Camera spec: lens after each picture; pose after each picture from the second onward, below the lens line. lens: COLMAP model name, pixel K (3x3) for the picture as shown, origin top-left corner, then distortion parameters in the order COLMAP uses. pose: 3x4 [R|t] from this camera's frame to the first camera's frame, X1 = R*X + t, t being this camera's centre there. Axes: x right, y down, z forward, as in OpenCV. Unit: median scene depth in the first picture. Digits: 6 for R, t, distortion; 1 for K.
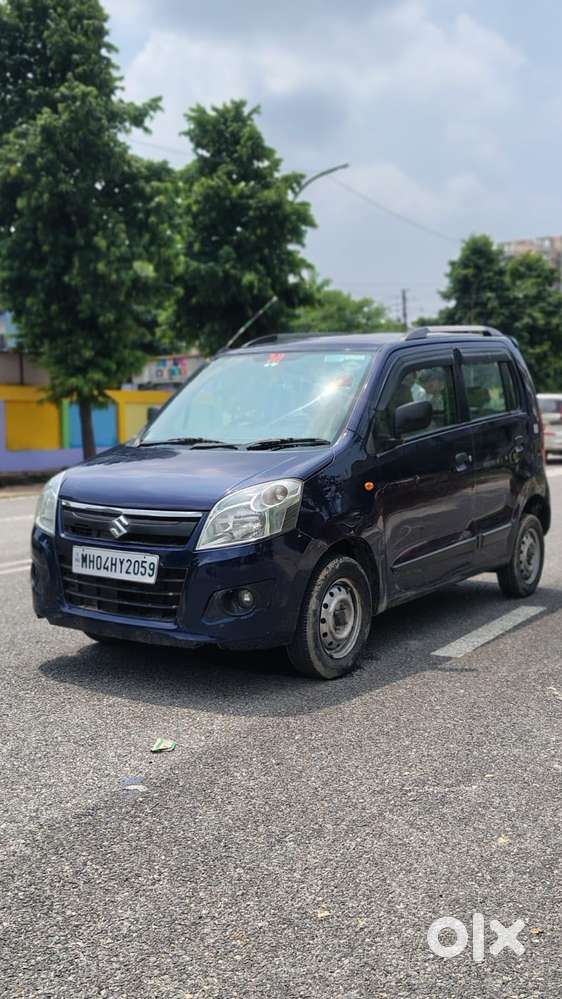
lens RADIAL K [[1021.3, 0, 281.0], [0, 1021.3, 499.5], [0, 0, 1]] dist [0.008111, 0.009575]
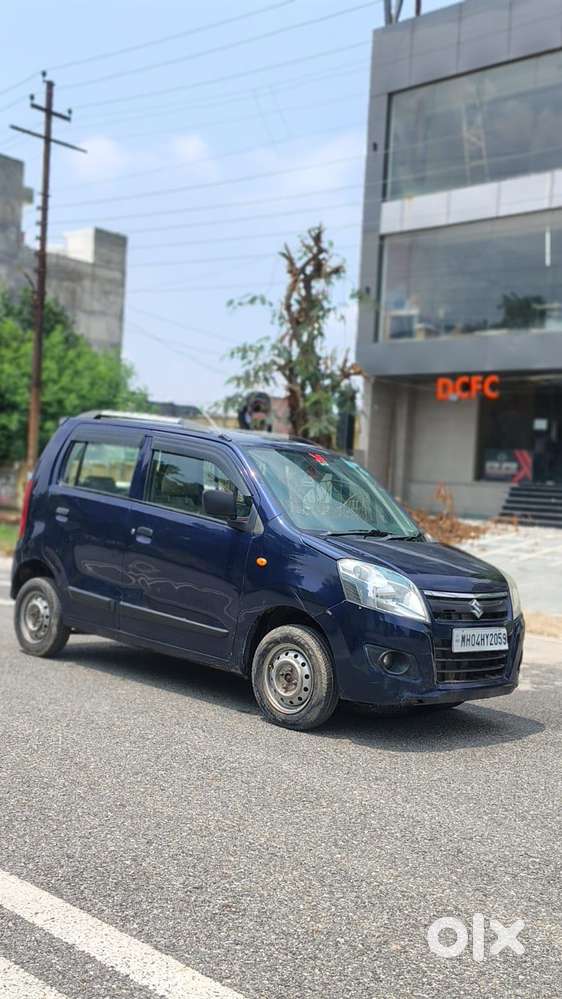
lens RADIAL K [[1021.3, 0, 281.0], [0, 1021.3, 499.5], [0, 0, 1]] dist [0.008111, 0.009575]
pose [[0.193569, 0.020155, 0.980880, -1.418834], [0.006641, 0.999739, -0.021853, -0.079872], [-0.981064, 0.010744, 0.193385, 0.993659]]
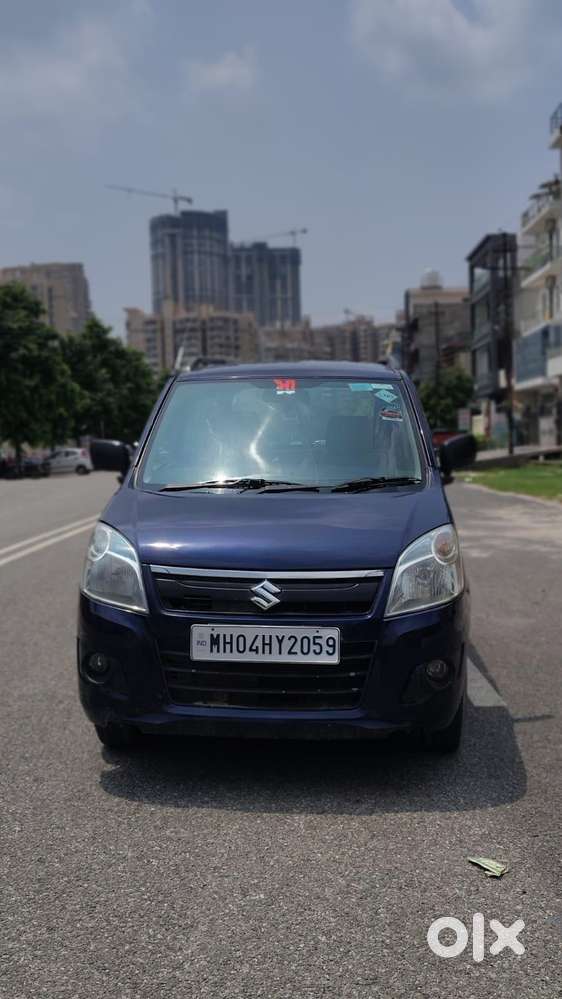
lens RADIAL K [[1014.3, 0, 281.9], [0, 1014.3, 525.0], [0, 0, 1]] dist [0.009496, 0.016088]
pose [[0.861805, -0.039673, 0.505685, -0.537618], [0.042537, 0.999078, 0.005888, -0.030923], [-0.505452, 0.016436, 0.862698, 0.326132]]
